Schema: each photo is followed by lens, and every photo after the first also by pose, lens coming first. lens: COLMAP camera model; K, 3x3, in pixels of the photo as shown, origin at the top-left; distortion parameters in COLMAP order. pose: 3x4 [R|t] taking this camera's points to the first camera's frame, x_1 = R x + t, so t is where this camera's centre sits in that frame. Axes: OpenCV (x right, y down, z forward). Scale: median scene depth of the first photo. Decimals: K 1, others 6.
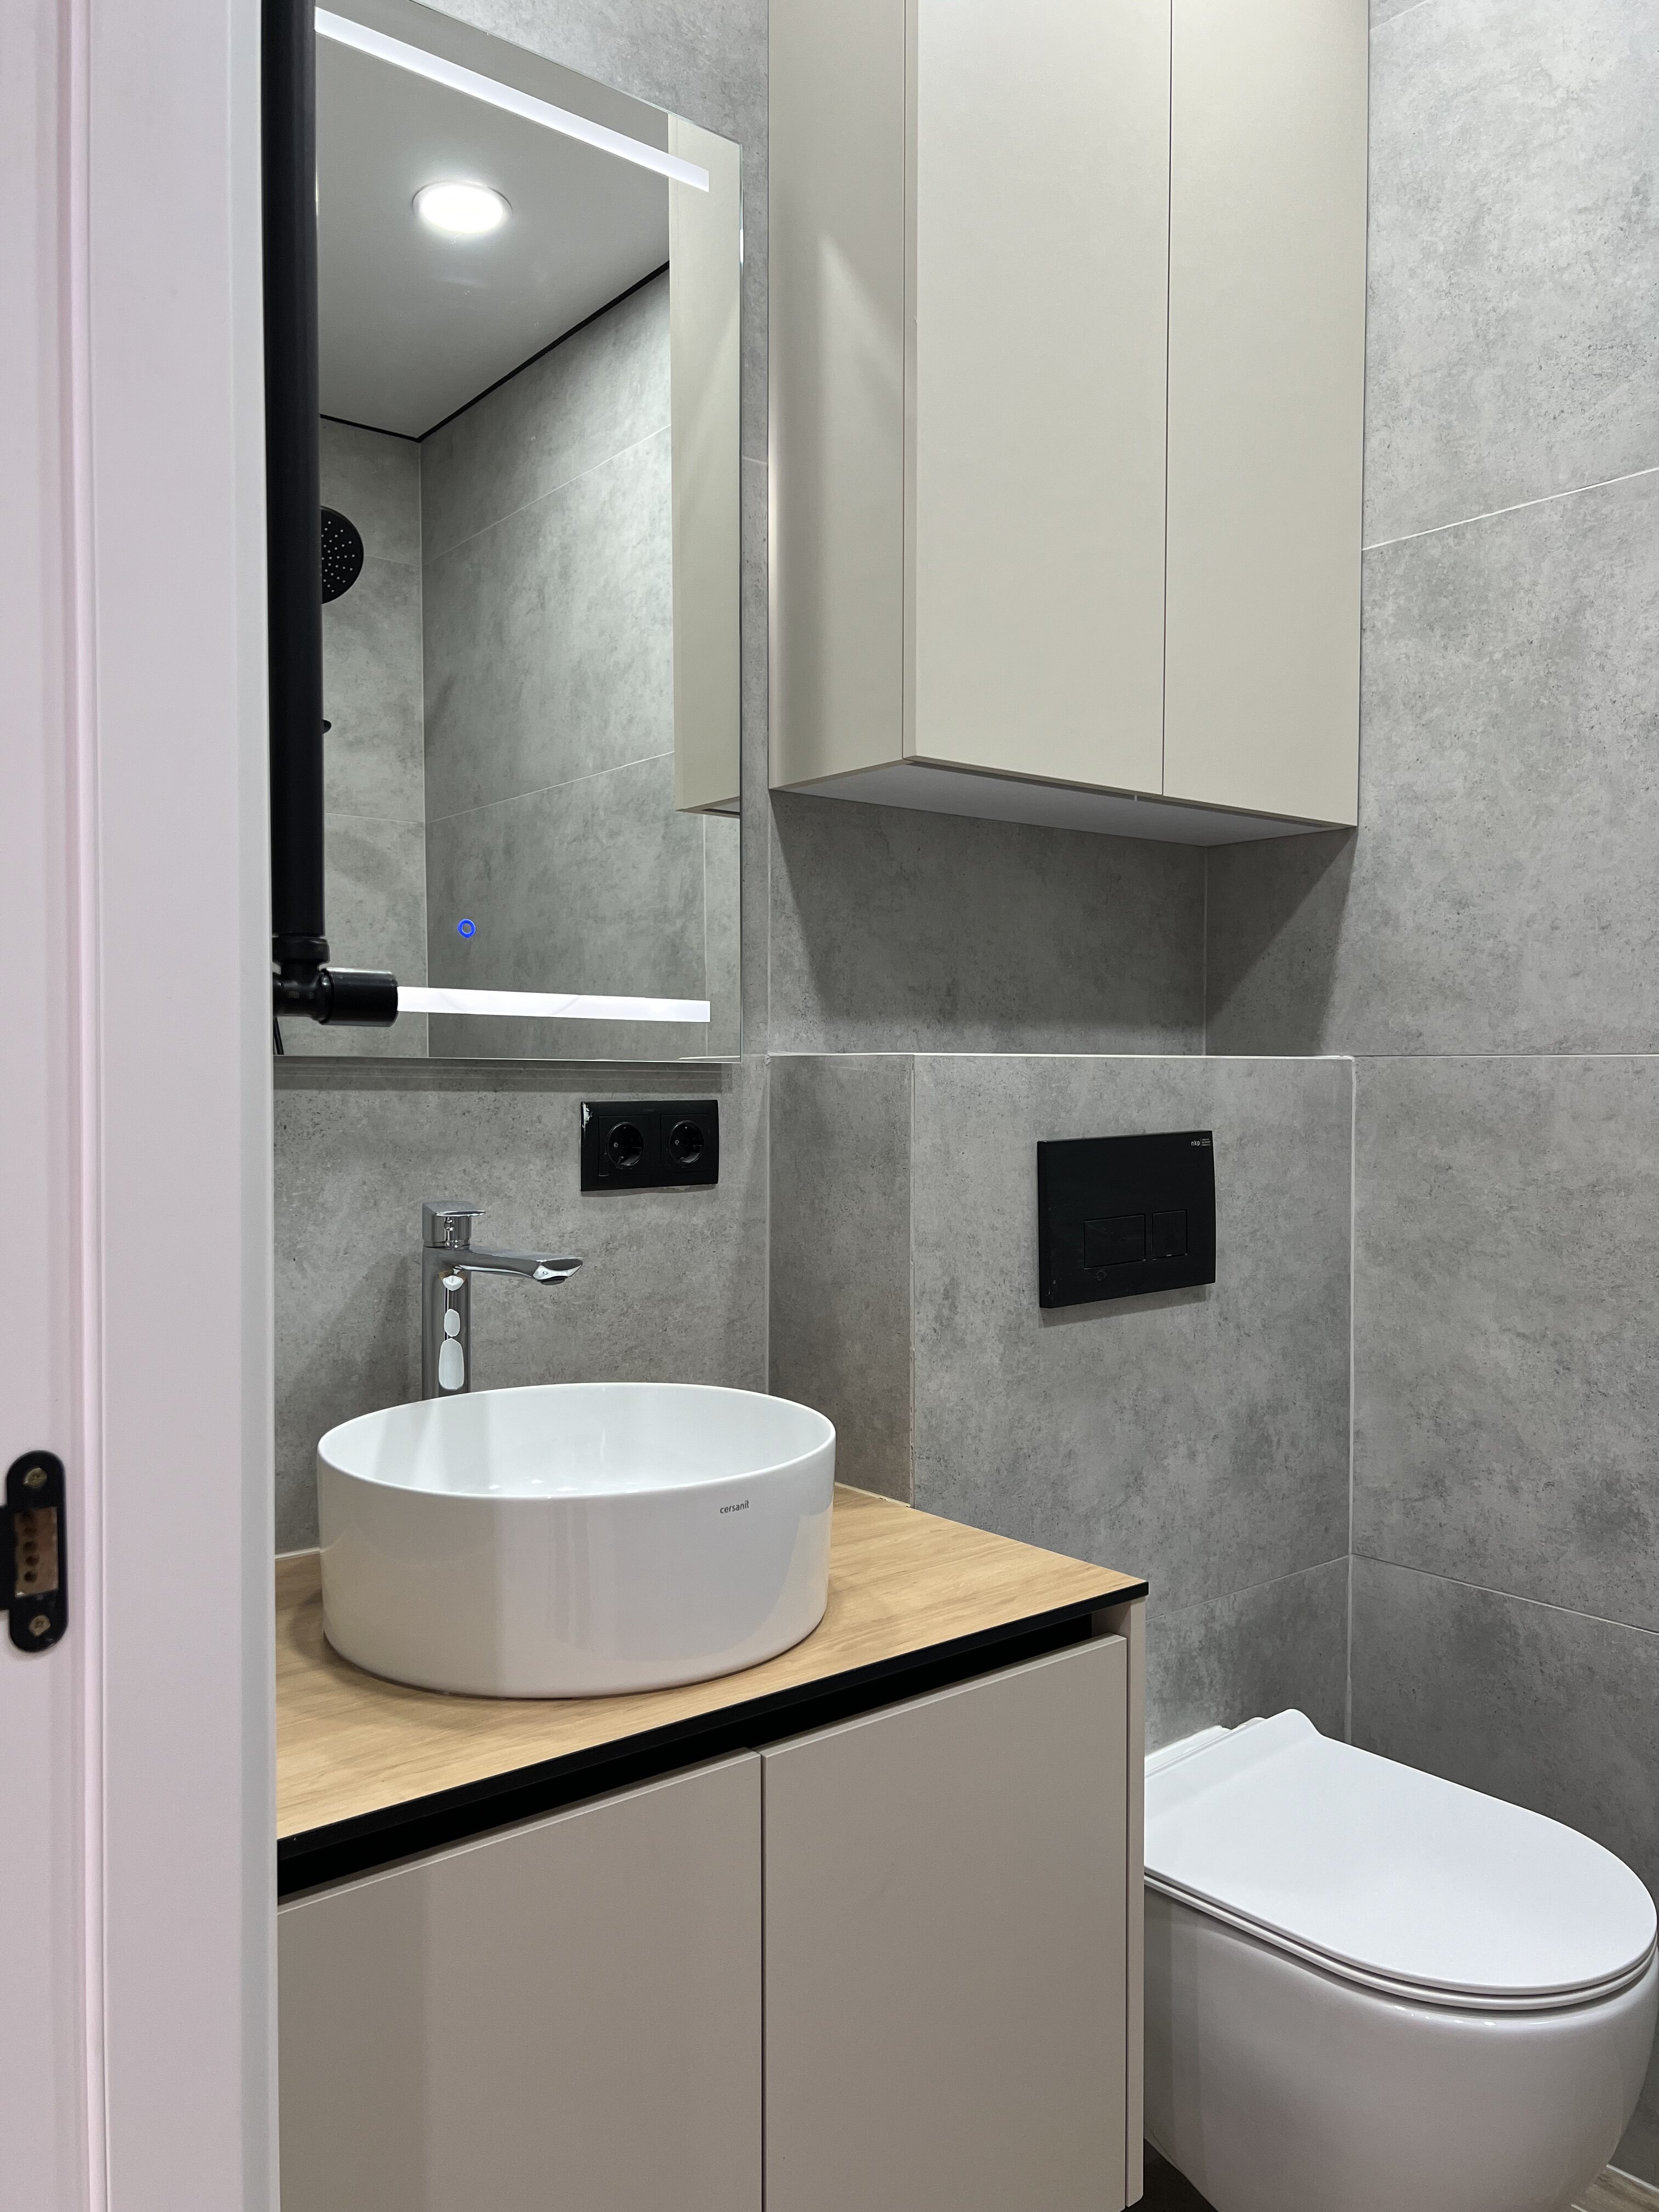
lens RADIAL K [[1651.2, 0, 824.0], [0, 1651.2, 1114.0], [0, 0, 1]] dist [0.170561, -0.466665]
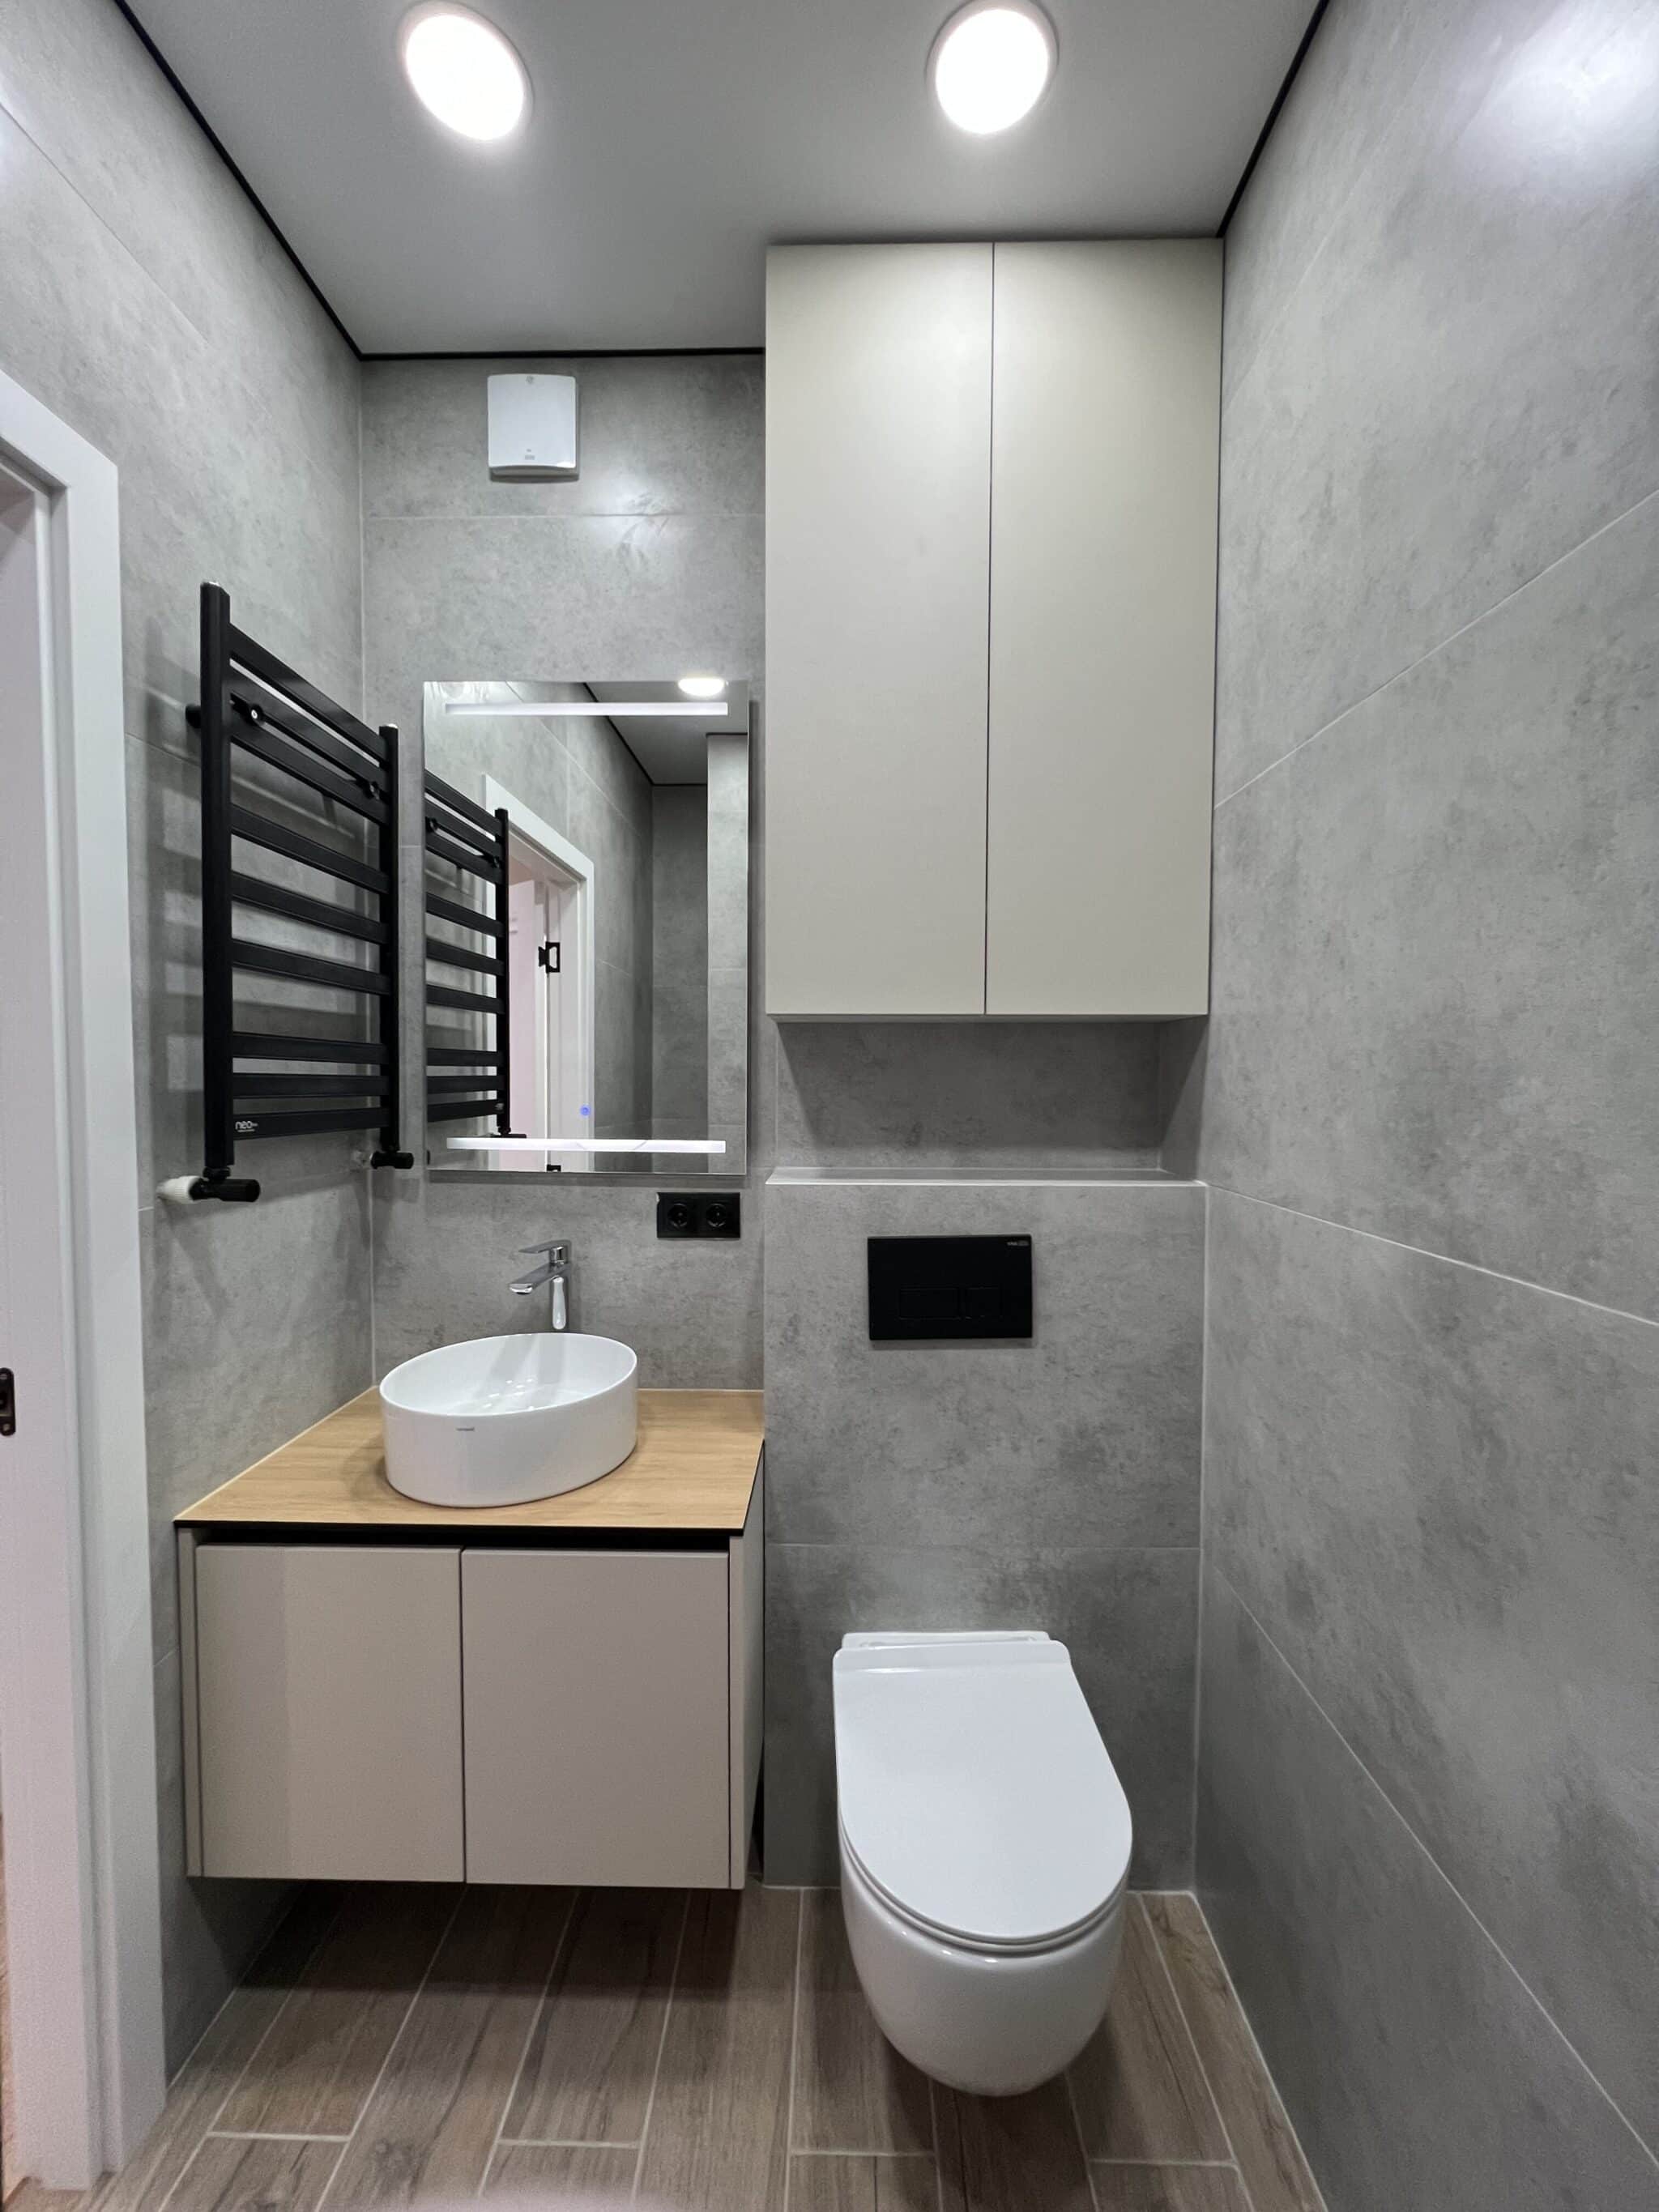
lens RADIAL K [[883.5, 0, 829.5], [0, 883.5, 1106.0], [0, 0, 1]] dist [-0.004242, 0.000207]
pose [[0.760188, 0.024360, -0.649246, 0.649811], [-0.017988, 0.999703, 0.016447, -0.123569], [0.649454, -0.000824, 0.760400, 0.310451]]
